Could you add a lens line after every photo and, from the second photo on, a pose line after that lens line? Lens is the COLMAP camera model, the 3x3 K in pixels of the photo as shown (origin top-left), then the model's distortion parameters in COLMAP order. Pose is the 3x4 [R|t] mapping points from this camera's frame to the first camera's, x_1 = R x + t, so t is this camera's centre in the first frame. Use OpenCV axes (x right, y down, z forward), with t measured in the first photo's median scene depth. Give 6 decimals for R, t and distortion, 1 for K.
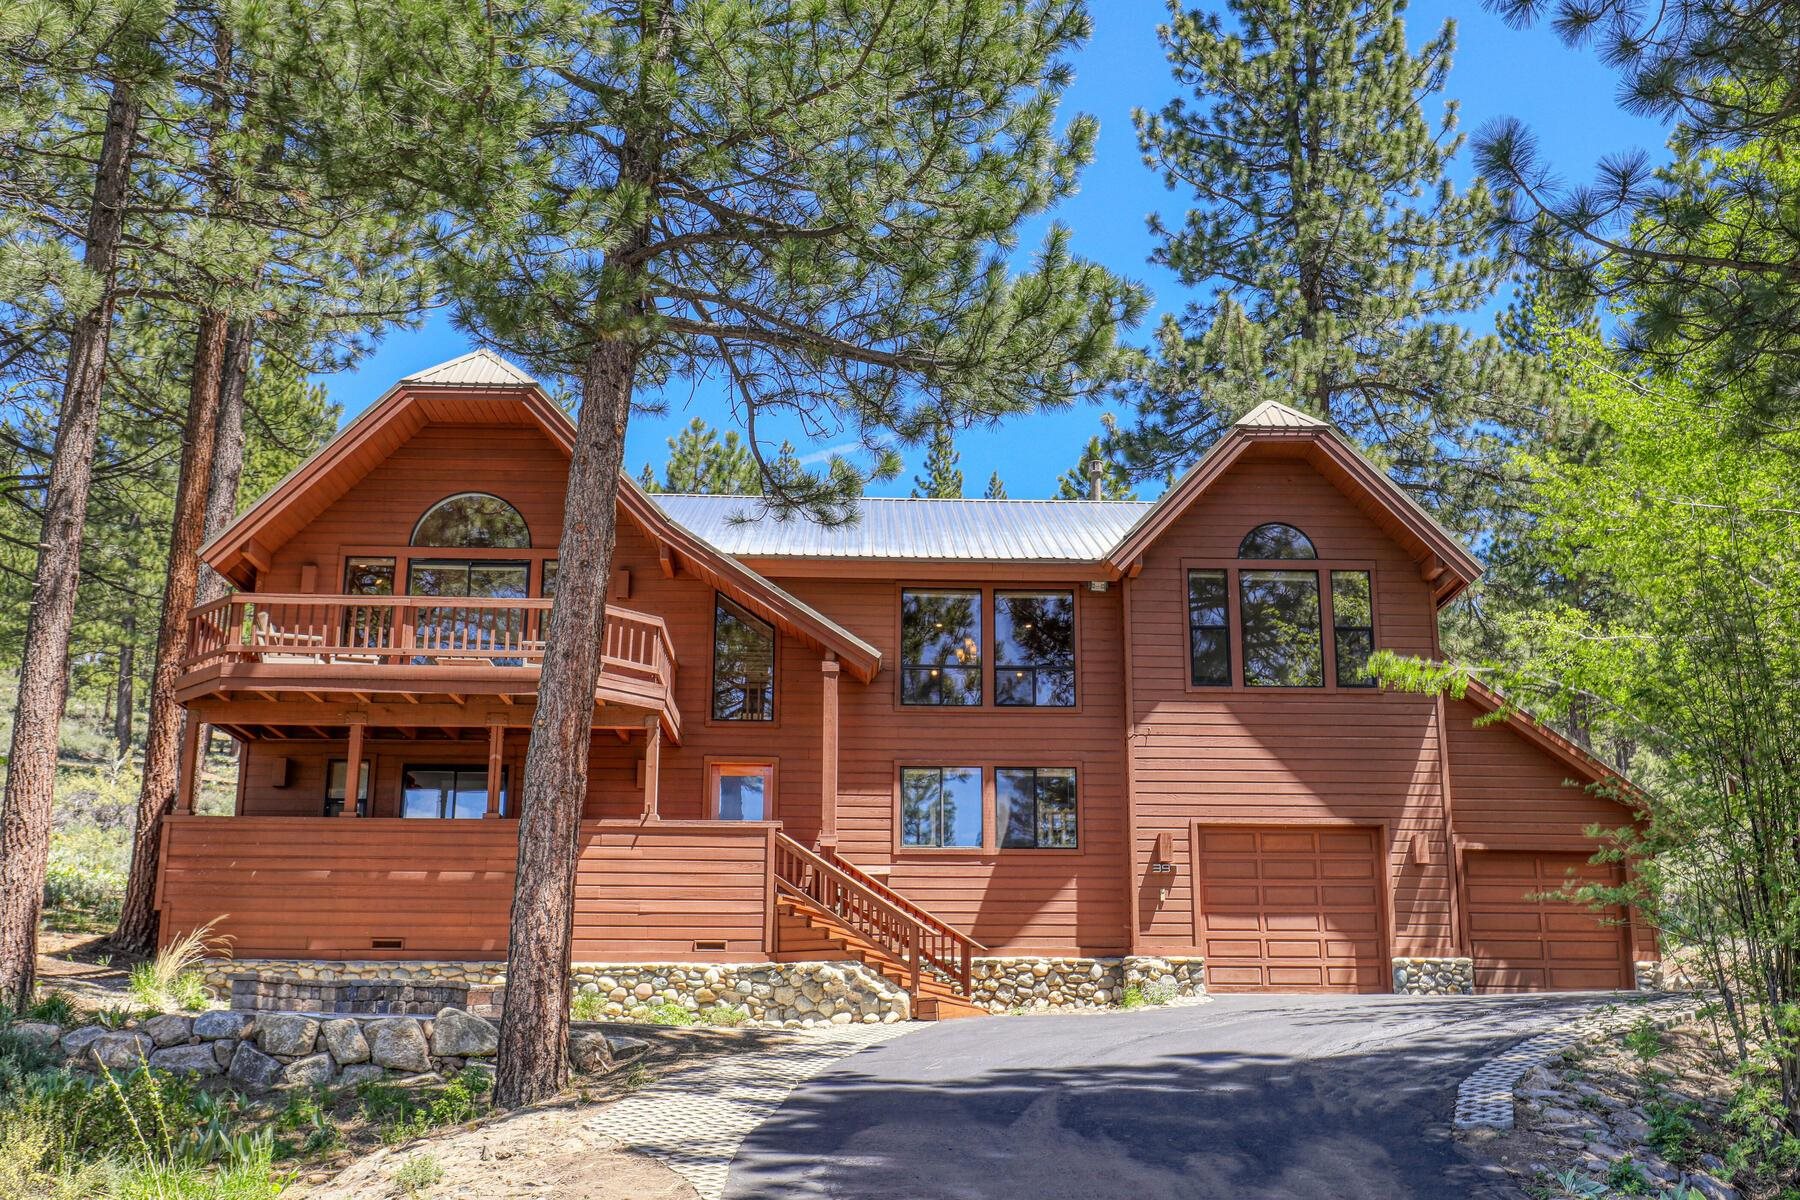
lens RADIAL K [[1711.3, 0, 900.0], [0, 1711.3, 600.0], [0, 0, 1]] dist [0.005435, -0.007371]
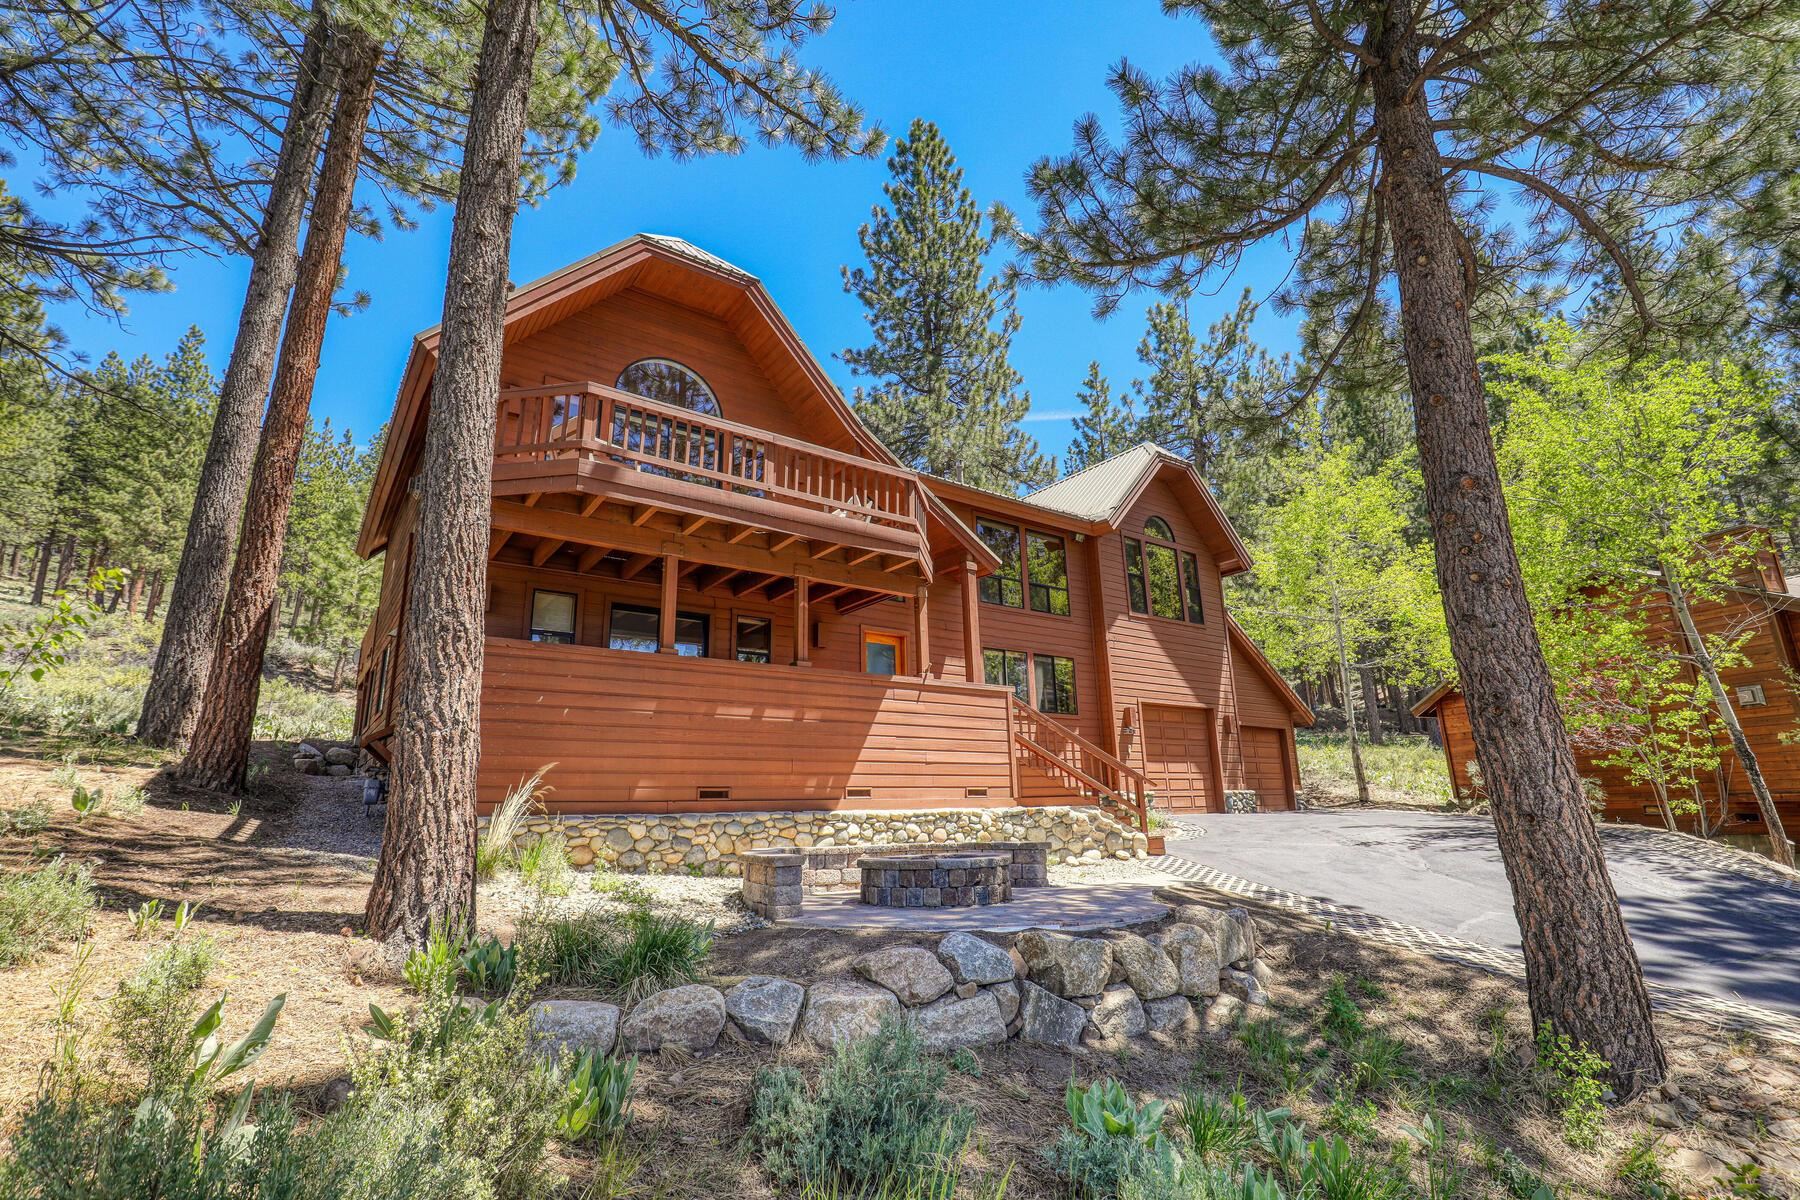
lens RADIAL K [[828.7, 0, 898.5], [0, 828.7, 568.6], [0, 0, 1]] dist [0.001447, 0.000296]
pose [[0.825706, 0.138229, 0.546902, -0.478026], [-0.133643, 0.989846, -0.048410, 0.087944], [-0.548041, -0.033117, 0.835796, 0.571491]]
